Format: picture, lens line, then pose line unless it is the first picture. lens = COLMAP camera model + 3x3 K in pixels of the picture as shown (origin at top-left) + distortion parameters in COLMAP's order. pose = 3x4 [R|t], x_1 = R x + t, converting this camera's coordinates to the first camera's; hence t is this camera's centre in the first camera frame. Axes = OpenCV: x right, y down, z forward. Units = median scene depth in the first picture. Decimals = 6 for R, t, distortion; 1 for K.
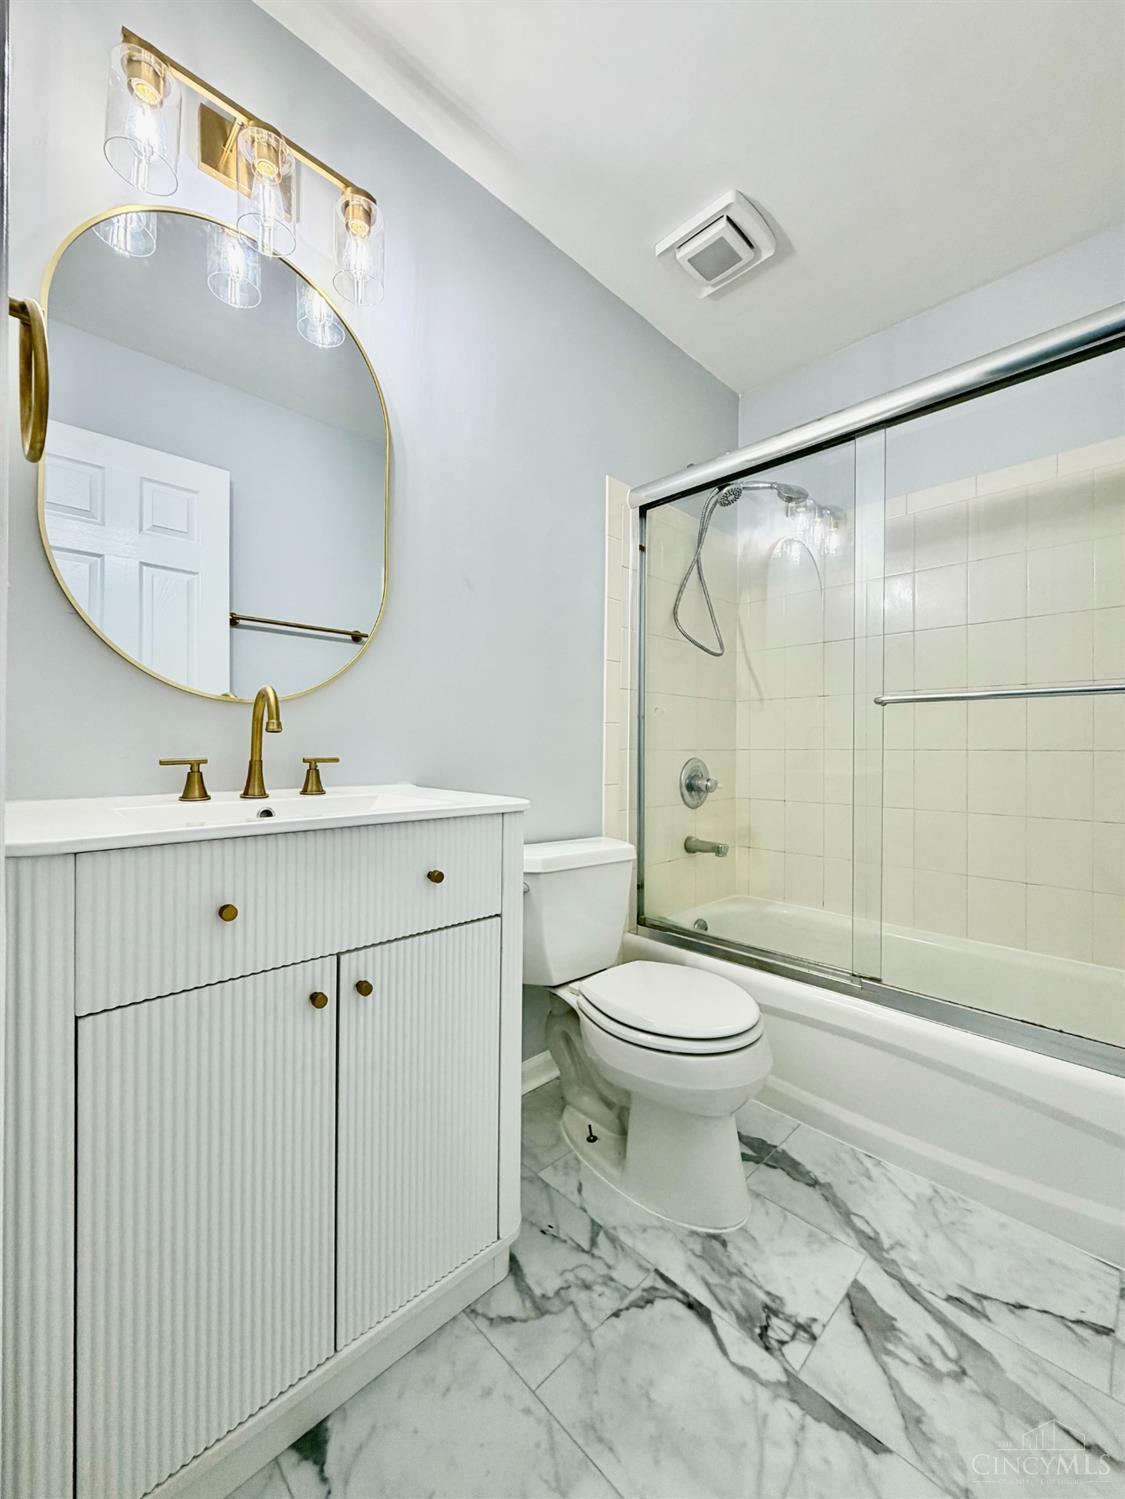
lens RADIAL K [[602.9, 0, 562.5], [0, 602.9, 749.5], [0, 0, 1]] dist [0.004228, 0.000317]
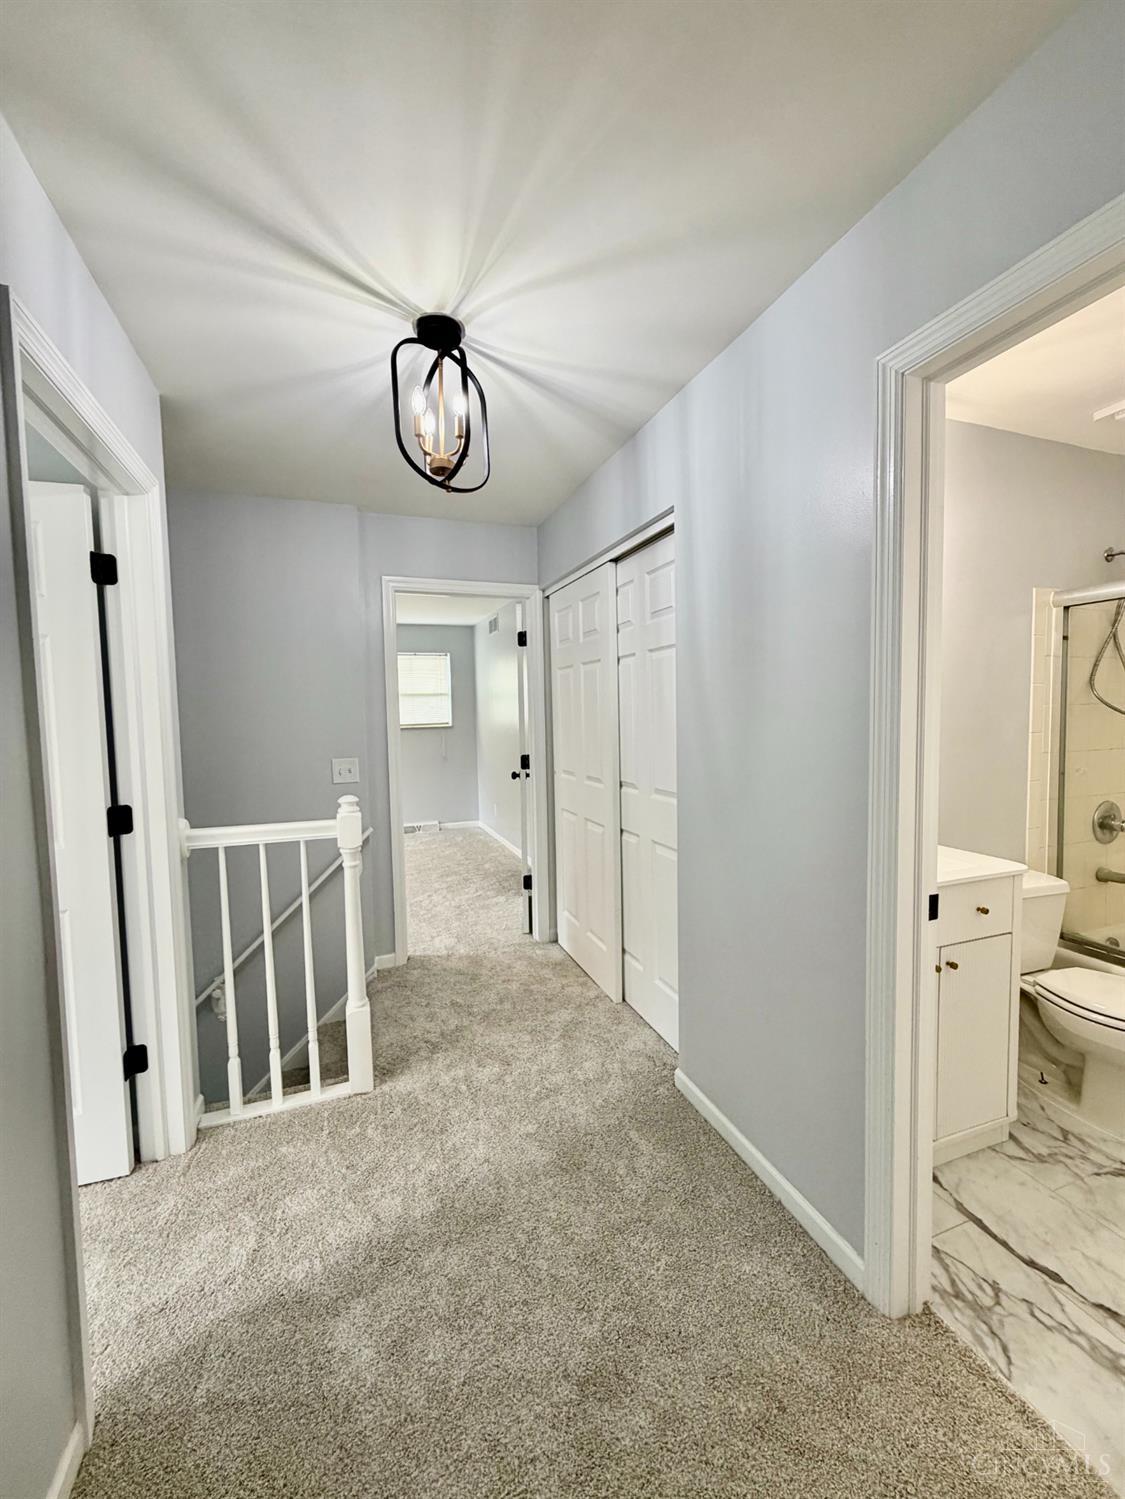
lens RADIAL K [[602.9, 0, 562.5], [0, 602.9, 749.5], [0, 0, 1]] dist [0.004228, 0.000317]
pose [[0.911539, -0.000862, -0.411213, -0.299805], [0.023780, 0.998435, 0.050621, -0.194570], [0.410526, -0.055921, 0.910133, -0.567287]]
